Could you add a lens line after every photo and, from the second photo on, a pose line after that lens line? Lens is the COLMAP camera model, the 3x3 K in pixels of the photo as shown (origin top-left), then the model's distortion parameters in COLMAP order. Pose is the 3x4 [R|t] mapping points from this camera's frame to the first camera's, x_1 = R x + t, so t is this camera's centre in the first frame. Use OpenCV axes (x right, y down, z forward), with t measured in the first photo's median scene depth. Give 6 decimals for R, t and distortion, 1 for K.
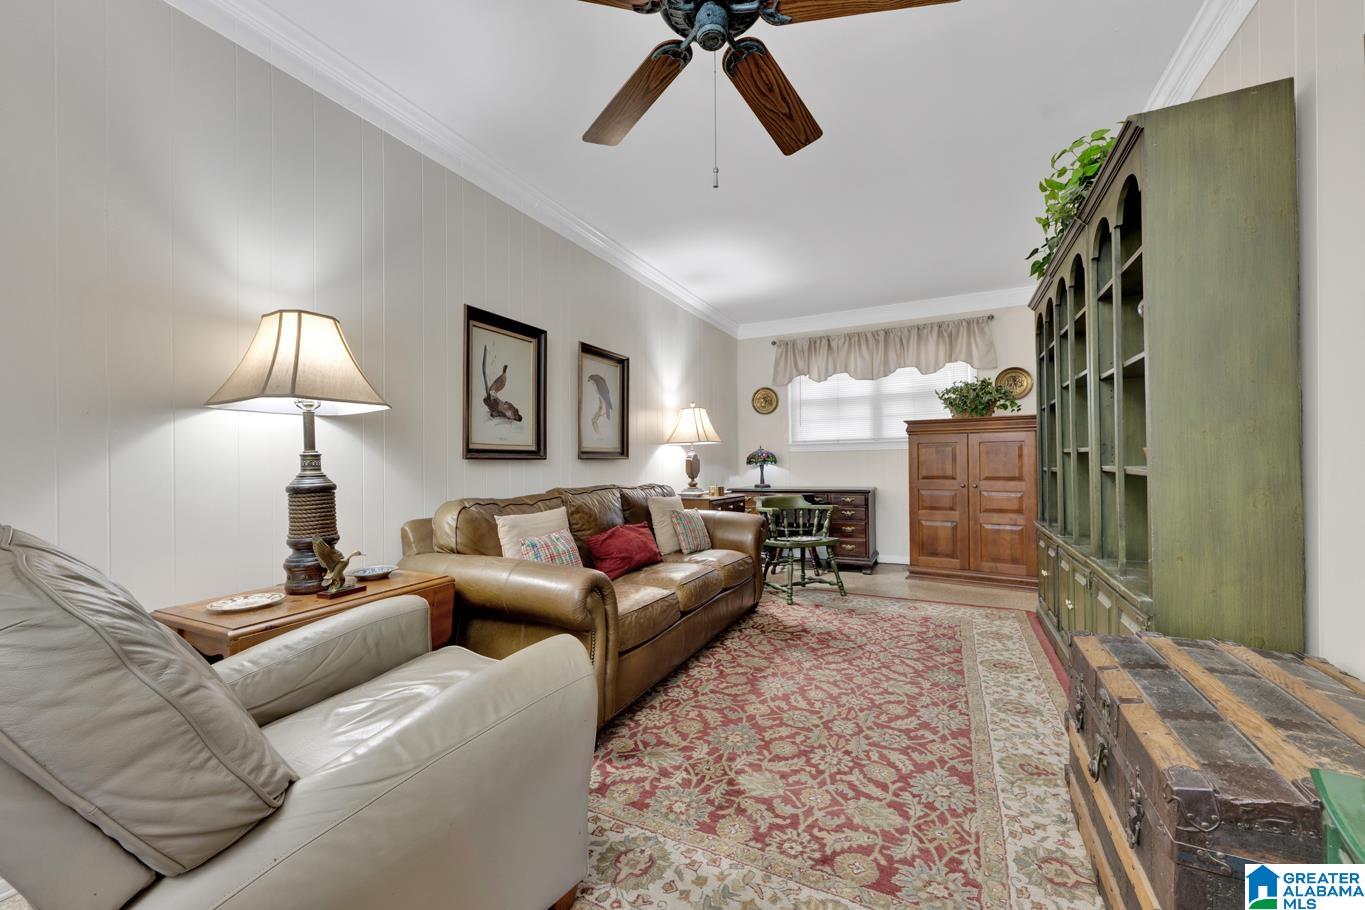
lens RADIAL K [[542.7, 0, 678.8], [0, 542.7, 457.0], [0, 0, 1]] dist [0.000111, -0.000443]
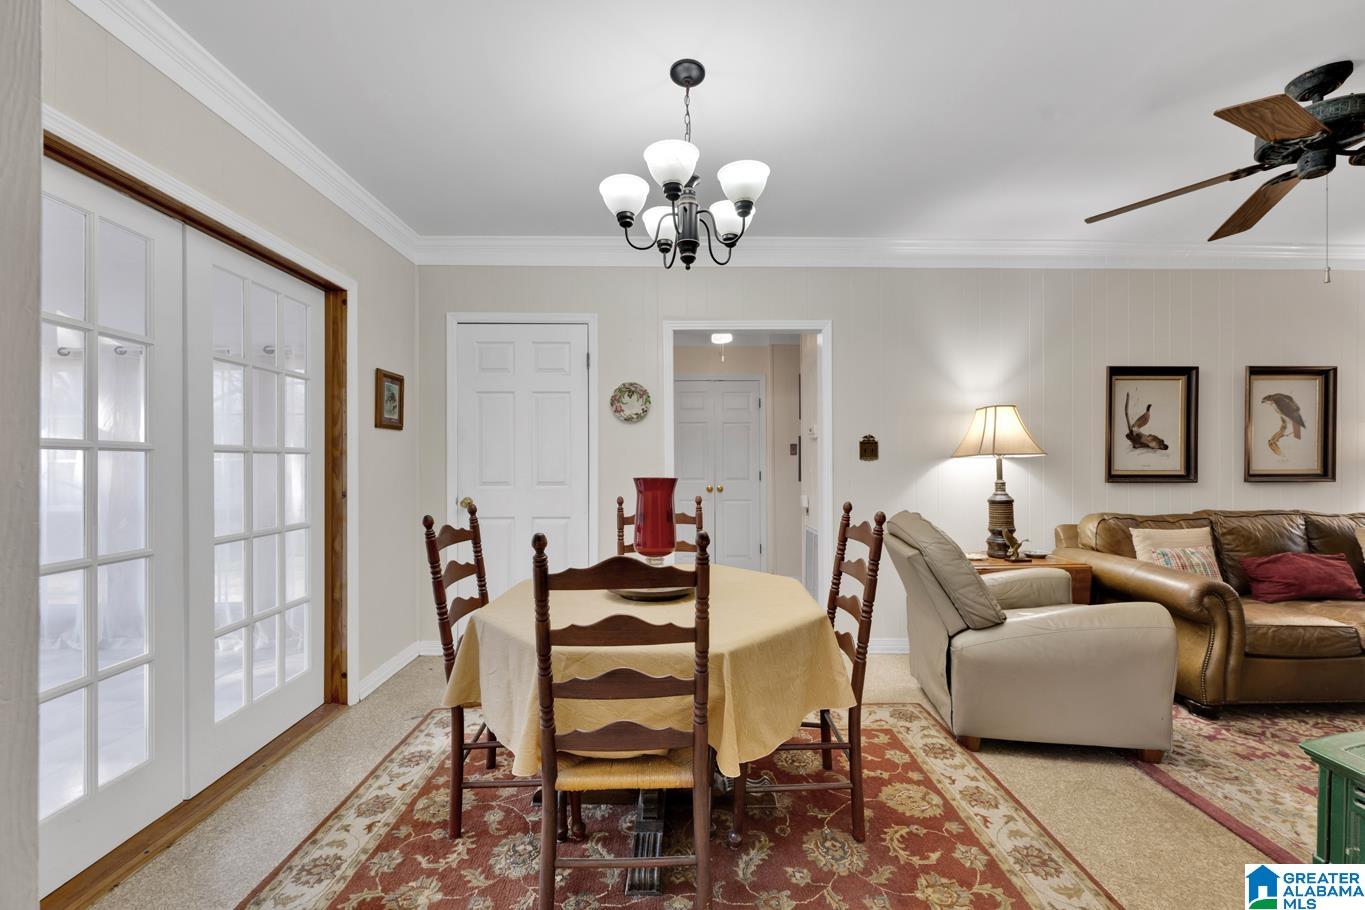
lens RADIAL K [[542.7, 0, 682.0], [0, 542.7, 459.9], [0, 0, 1]] dist [0.000111, -0.000443]
pose [[0.466764, 0.008003, -0.884346, 0.328785], [0.004474, 0.999925, 0.011410, -0.080058], [0.884371, -0.009283, 0.466693, -0.602822]]
